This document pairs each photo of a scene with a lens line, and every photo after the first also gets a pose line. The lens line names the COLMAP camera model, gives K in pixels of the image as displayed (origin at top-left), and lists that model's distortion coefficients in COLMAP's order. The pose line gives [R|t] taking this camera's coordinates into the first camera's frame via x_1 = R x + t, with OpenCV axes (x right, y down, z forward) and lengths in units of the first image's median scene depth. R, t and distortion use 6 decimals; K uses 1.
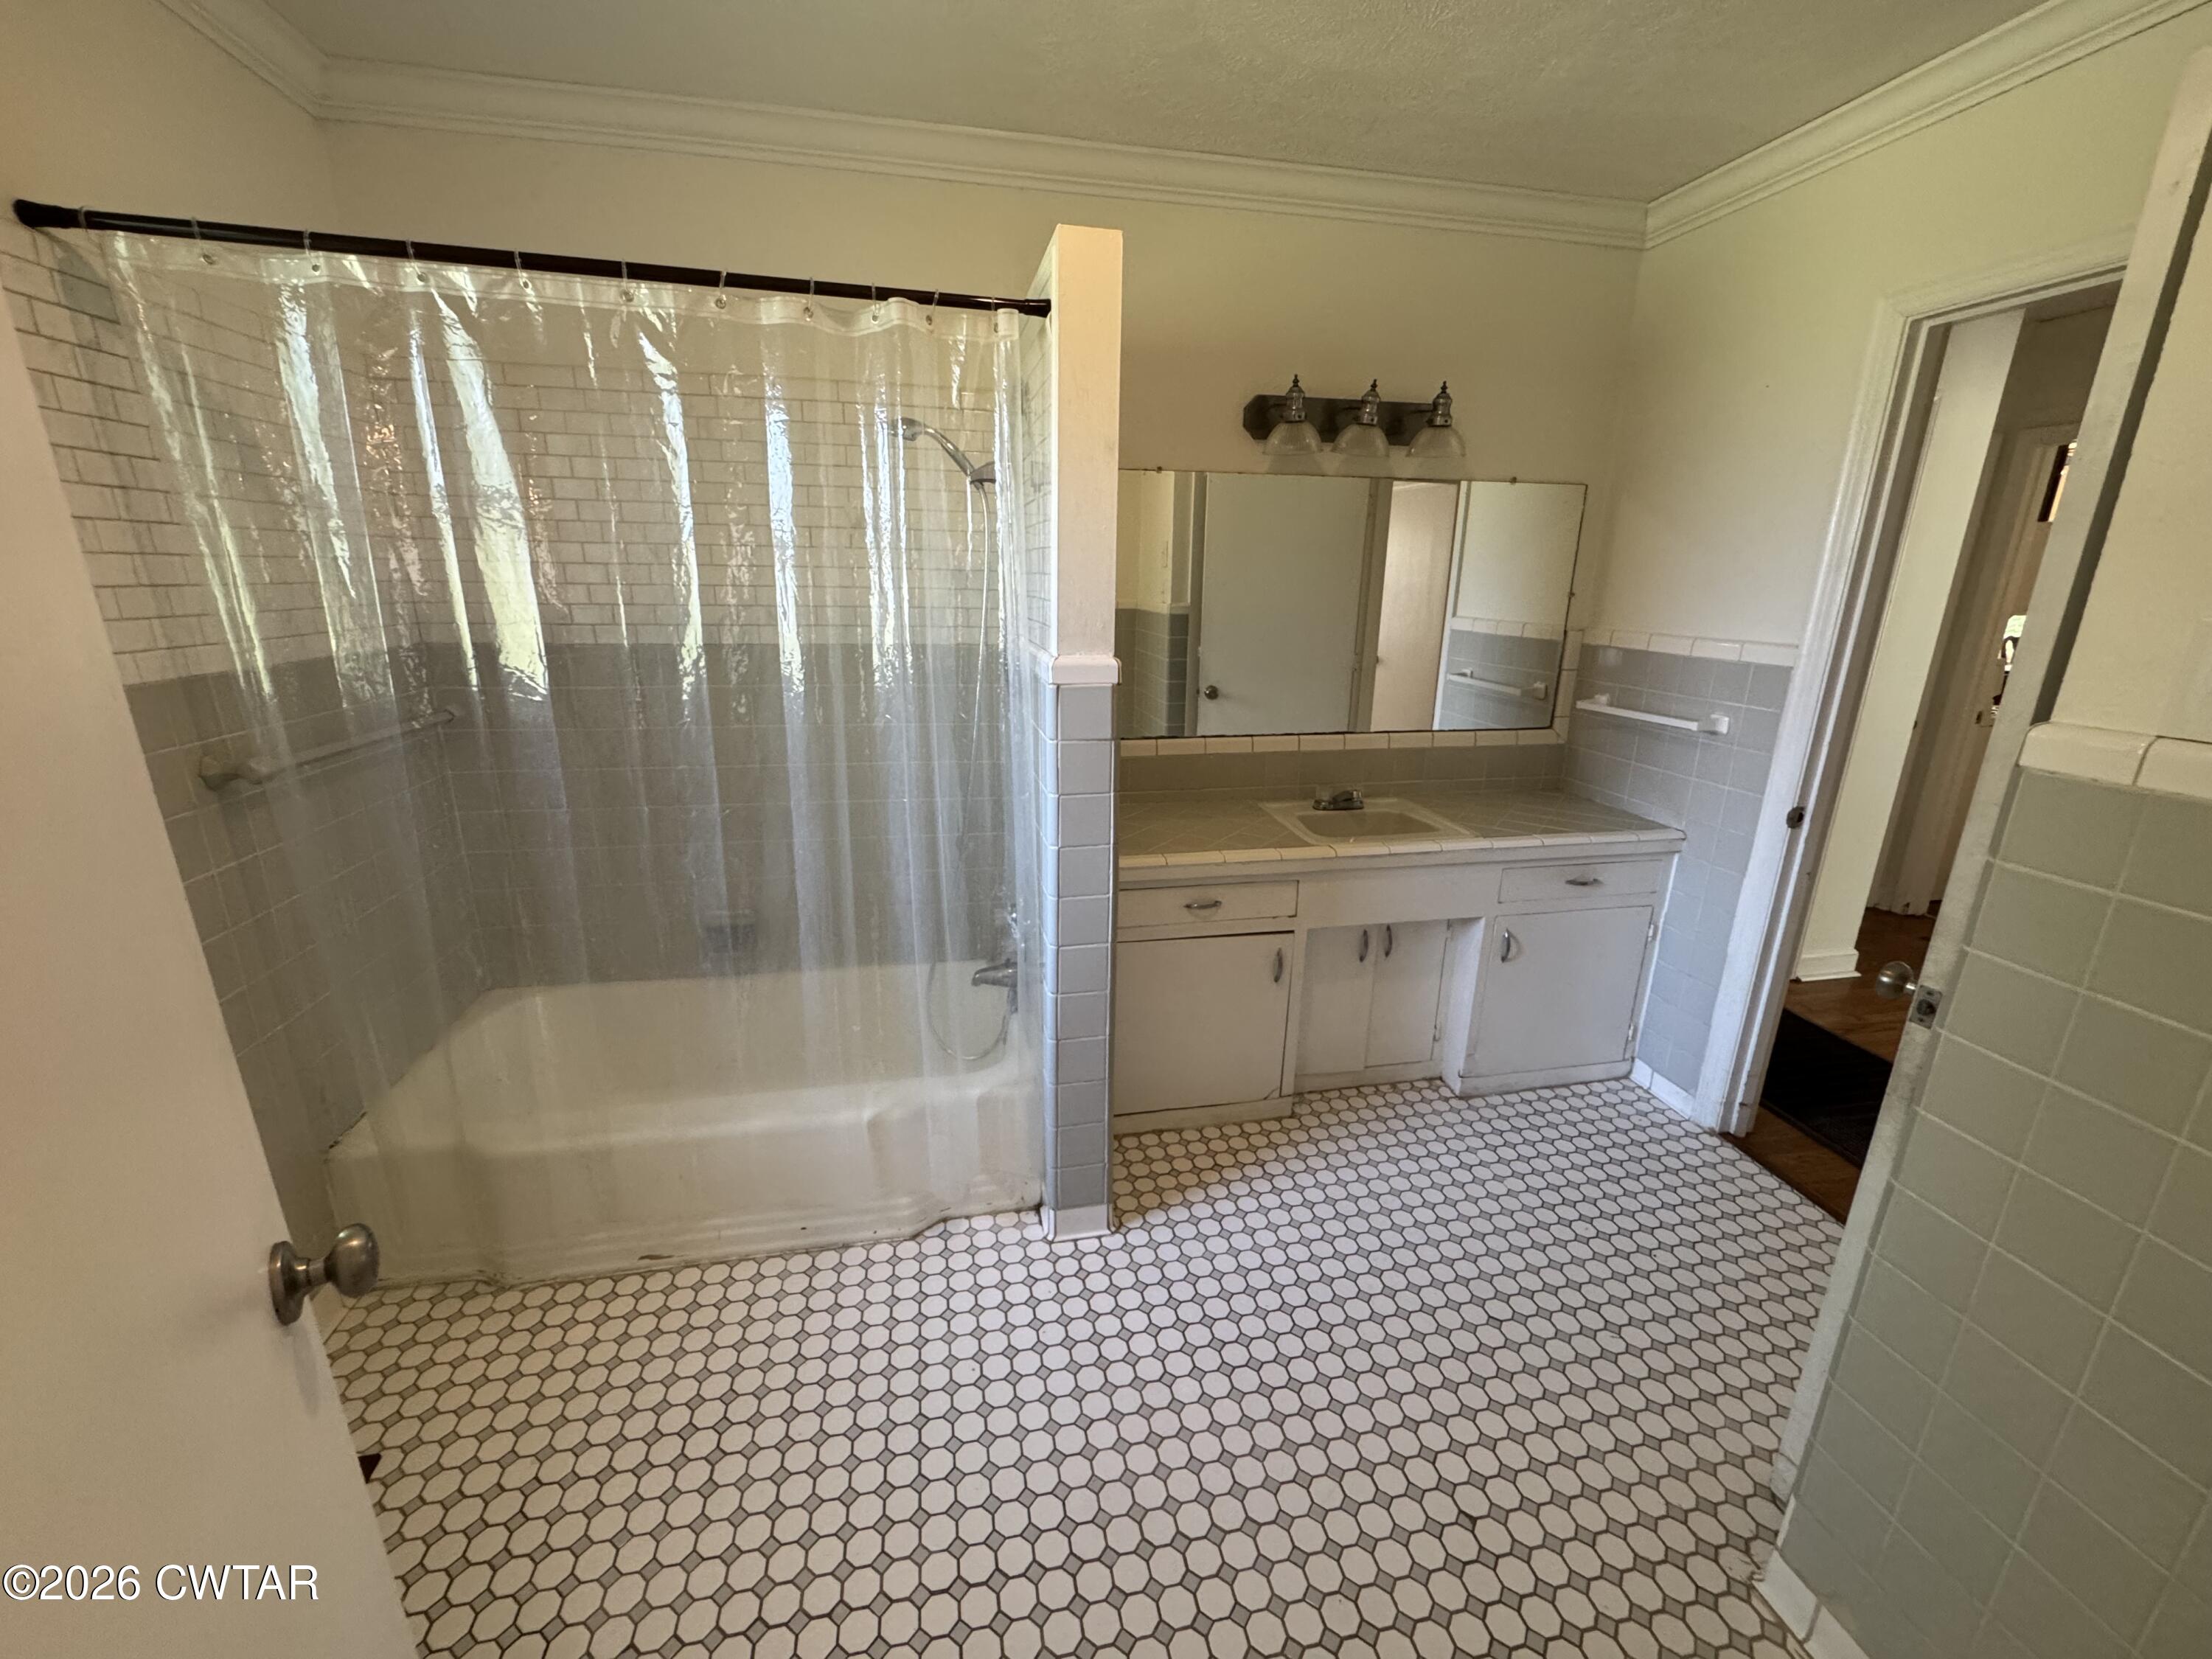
lens RADIAL K [[884.9, 0, 1106.0], [0, 884.9, 829.5], [0, 0, 1]] dist [-0.003065, -0.000393]
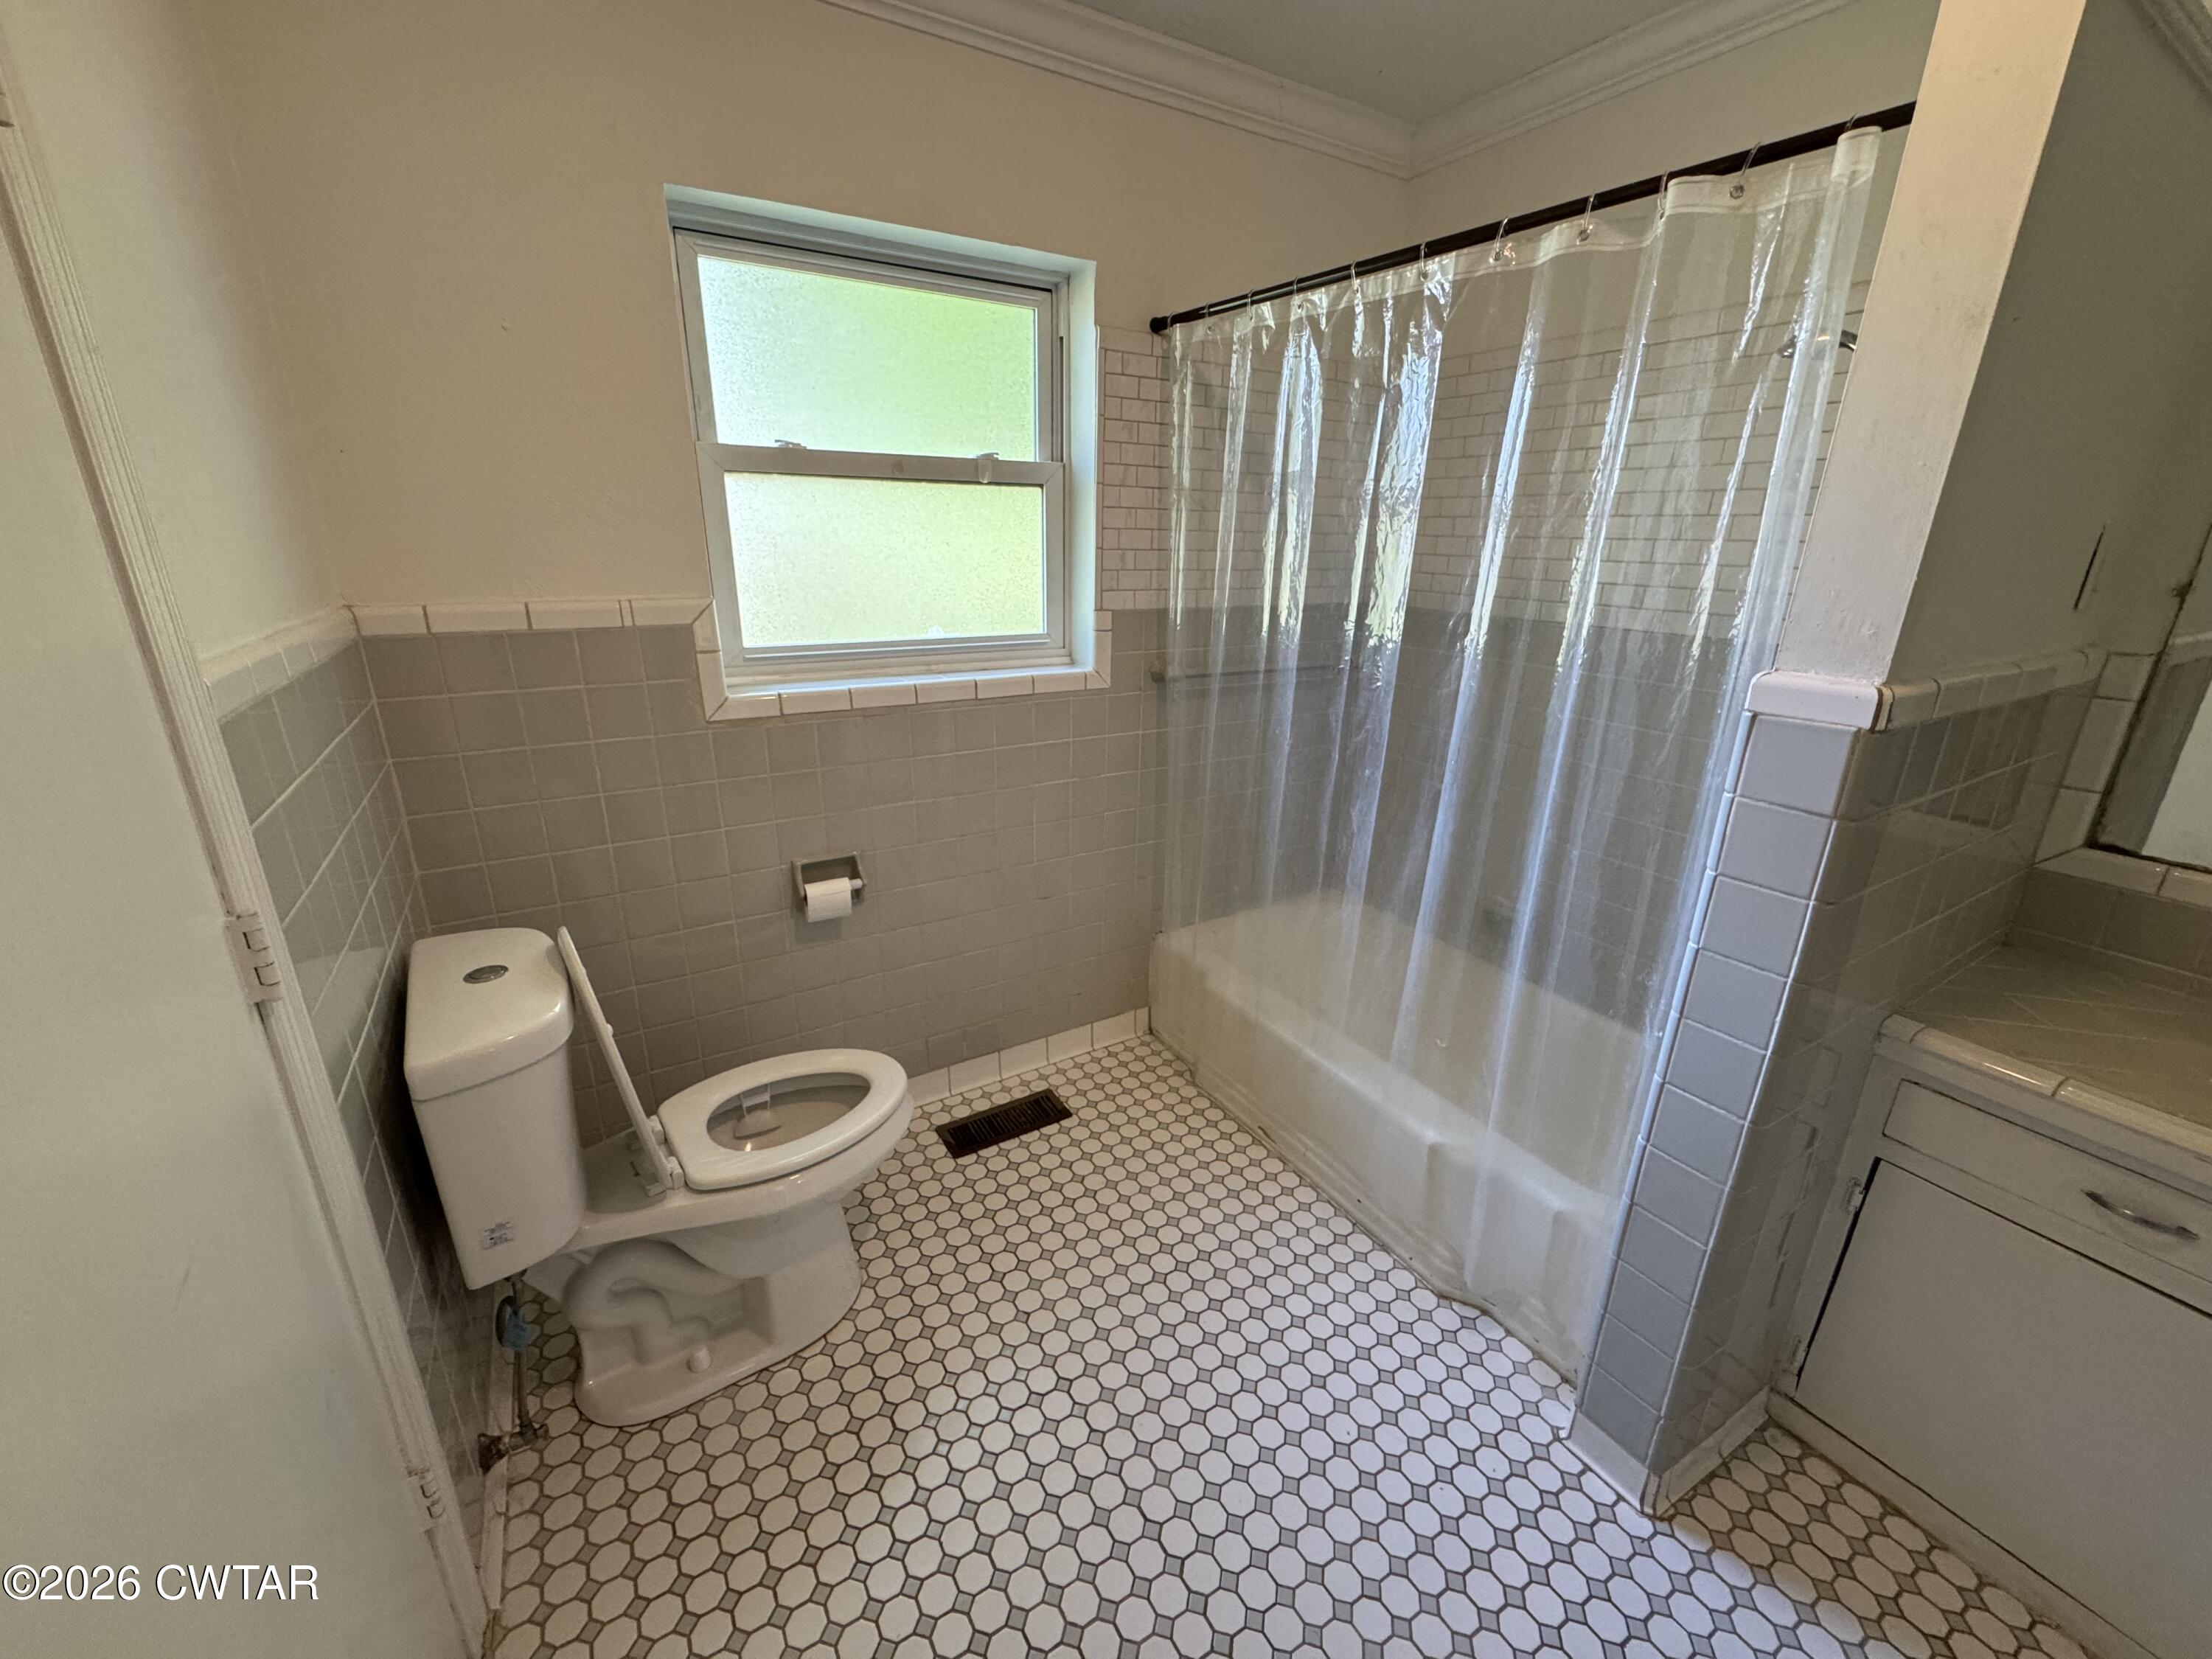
lens RADIAL K [[884.9, 0, 1106.0], [0, 884.9, 829.5], [0, 0, 1]] dist [-0.003065, -0.000393]
pose [[0.334491, 0.288515, -0.897148, 0.371003], [-0.271291, 0.941164, 0.201522, -0.076736], [0.902506, 0.175981, 0.393082, 0.294068]]
